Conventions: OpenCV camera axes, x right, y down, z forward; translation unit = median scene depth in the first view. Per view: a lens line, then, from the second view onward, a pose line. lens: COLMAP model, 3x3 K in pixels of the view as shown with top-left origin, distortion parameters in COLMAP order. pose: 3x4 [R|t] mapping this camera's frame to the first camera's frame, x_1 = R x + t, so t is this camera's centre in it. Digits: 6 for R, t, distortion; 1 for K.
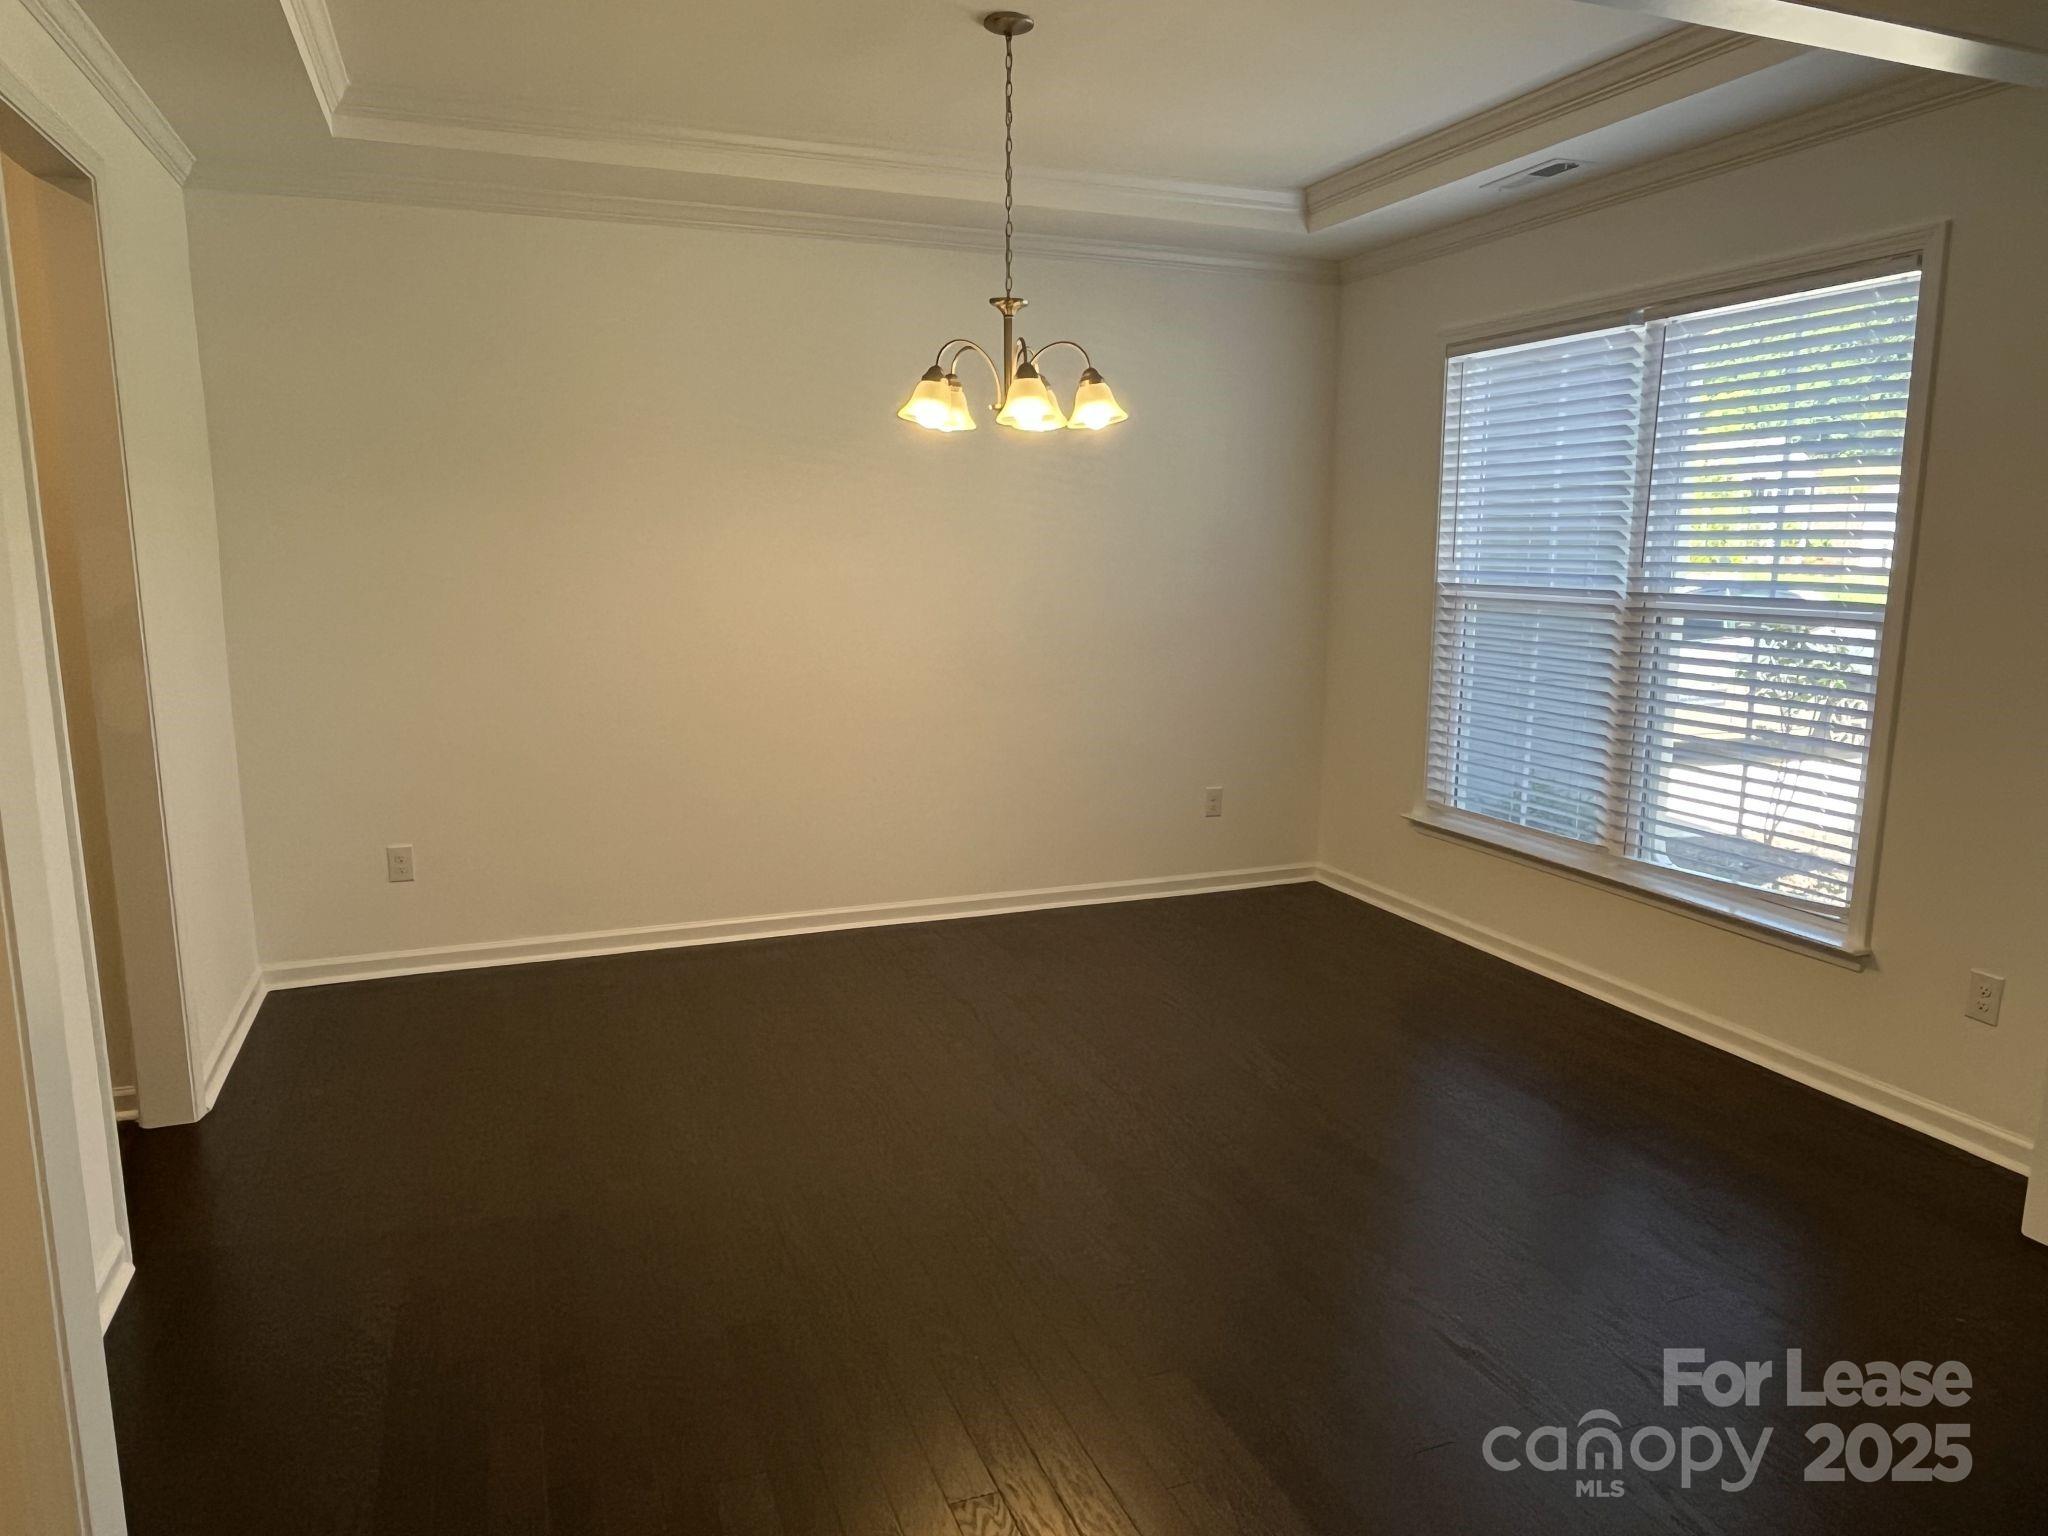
lens RADIAL K [[1362.7, 0, 1025.6], [0, 1362.7, 779.0], [0, 0, 1]] dist [-0.003134, 0.001071]
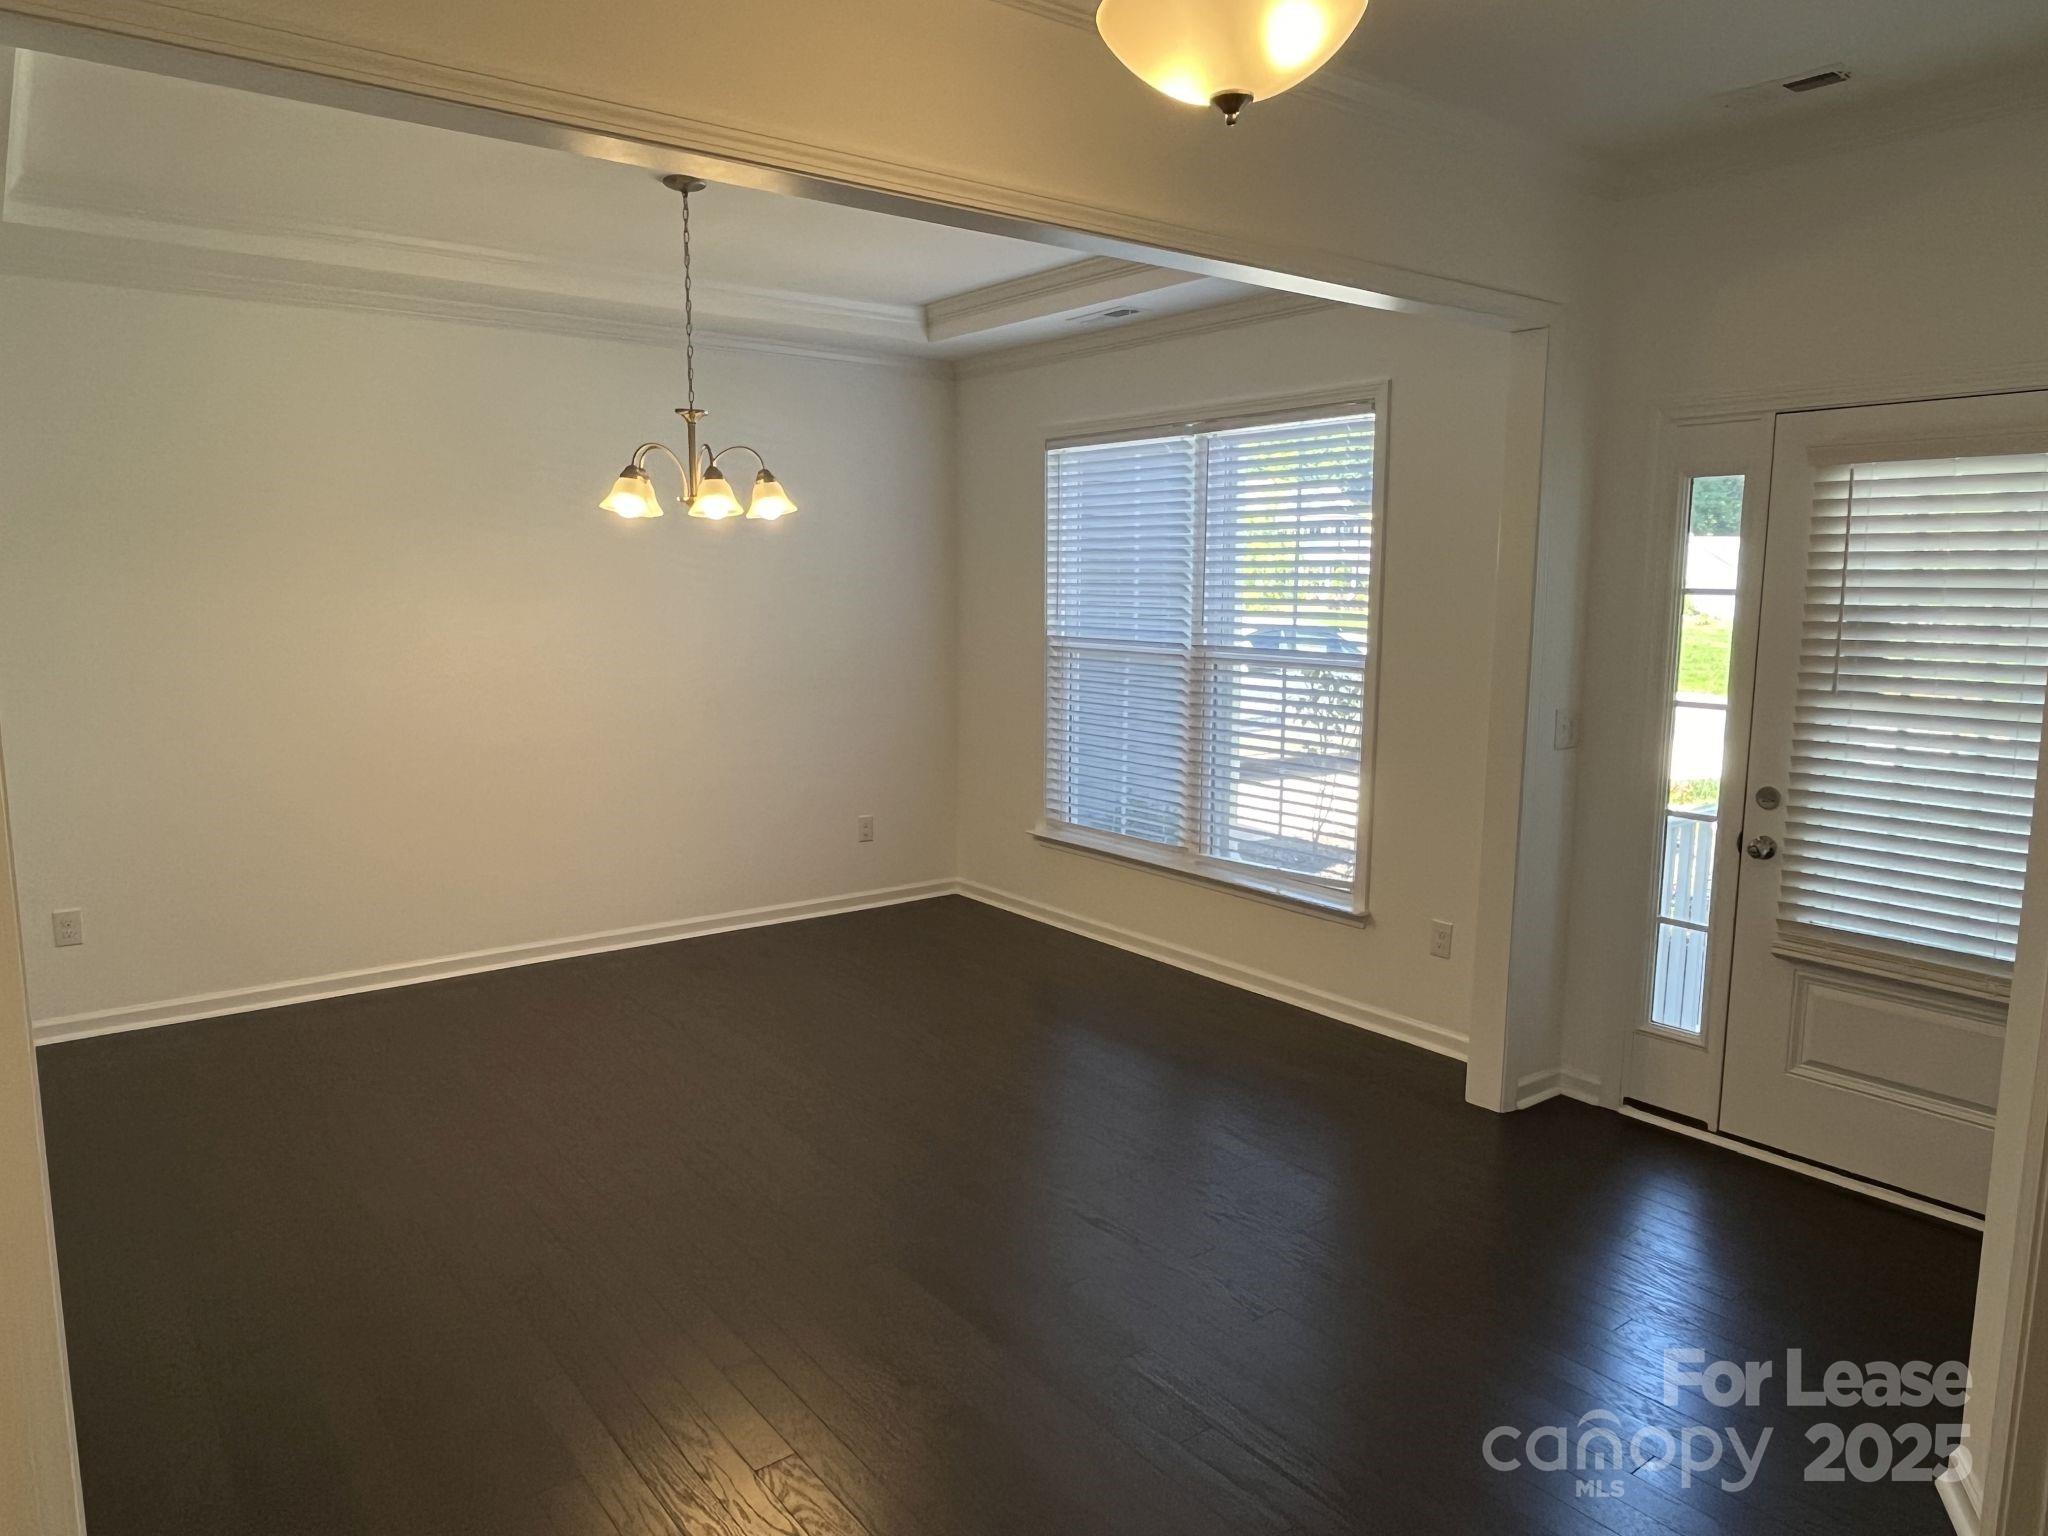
lens RADIAL K [[1324.1, 0, 1077.4], [0, 1324.1, 774.0], [0, 0, 1]] dist [0.000467, 0.000562]
pose [[0.950703, -0.037389, 0.307839, -0.041323], [0.045801, 0.998748, -0.020142, 0.002447], [-0.306701, 0.033248, 0.951225, -0.130823]]
